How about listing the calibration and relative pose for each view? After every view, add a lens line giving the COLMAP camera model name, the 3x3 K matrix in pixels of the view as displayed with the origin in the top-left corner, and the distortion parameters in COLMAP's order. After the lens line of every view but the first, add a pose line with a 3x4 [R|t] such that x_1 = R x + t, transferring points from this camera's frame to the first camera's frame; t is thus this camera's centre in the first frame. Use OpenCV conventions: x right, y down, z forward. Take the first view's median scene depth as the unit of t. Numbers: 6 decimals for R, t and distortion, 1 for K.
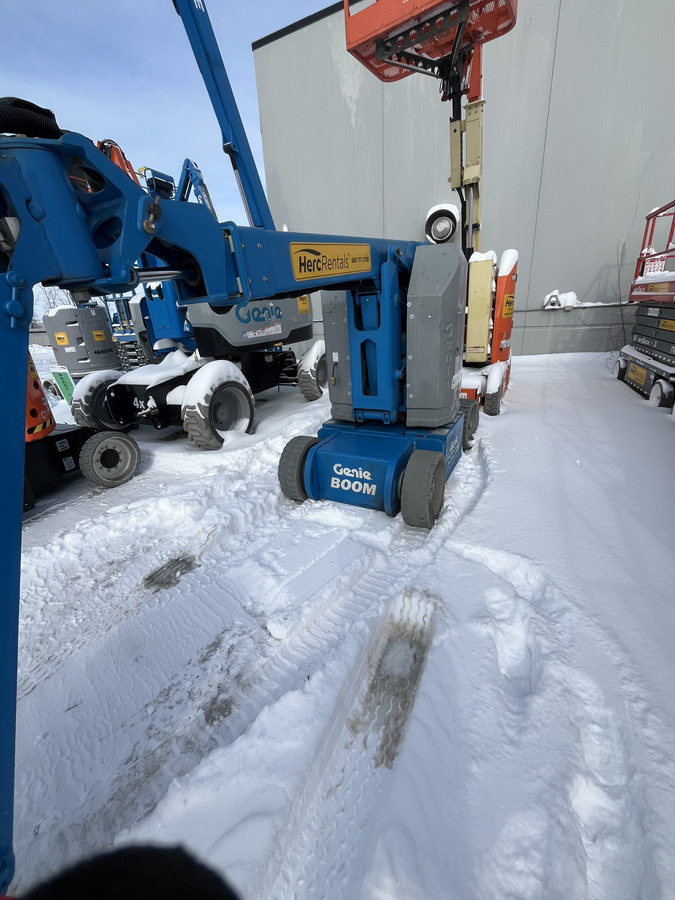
lens RADIAL K [[361.7, 0, 335.8], [0, 361.7, 449.1], [0, 0, 1]] dist [-0.006785, 0.000060]
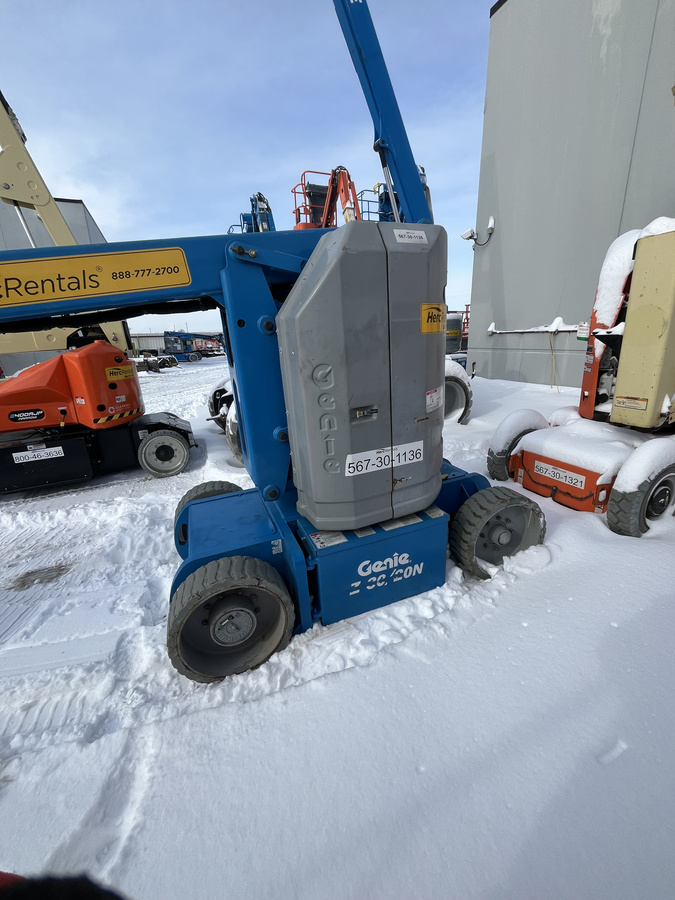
lens RADIAL K [[361.7, 0, 336.4], [0, 361.7, 448.6], [0, 0, 1]] dist [-0.006785, 0.000060]
pose [[0.765182, 0.216051, -0.606481, 0.407479], [-0.221246, 0.972884, 0.067436, -0.154197], [0.604605, 0.082581, 0.792233, 0.334865]]
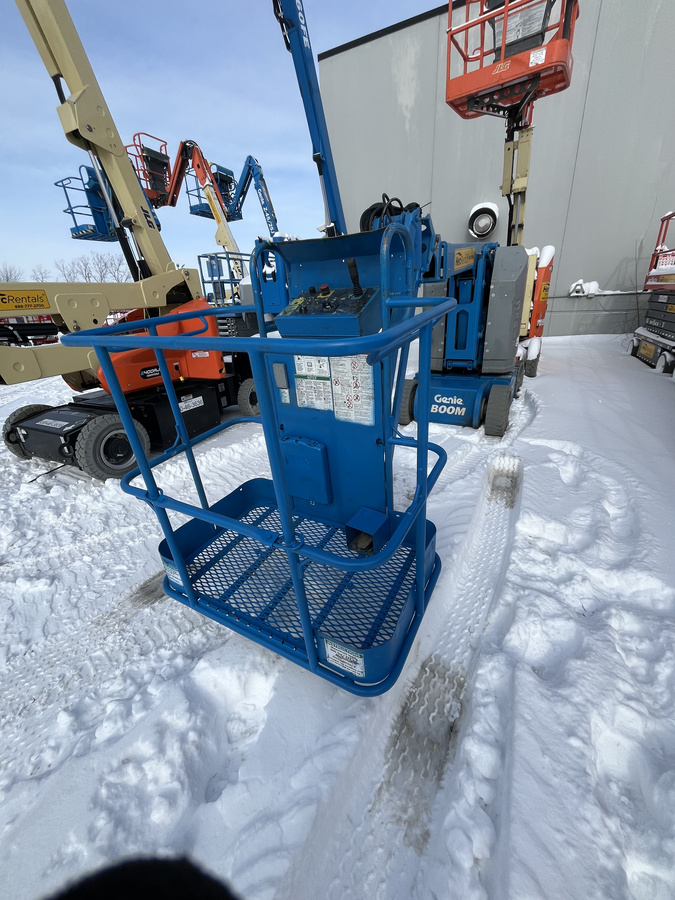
lens RADIAL K [[361.7, 0, 335.5], [0, 361.7, 448.8], [0, 0, 1]] dist [-0.006785, 0.000060]
pose [[0.999587, 0.022868, -0.017420, -0.232104], [-0.022344, 0.999310, 0.029686, 0.137372], [0.018087, -0.029284, 0.999407, -0.300637]]
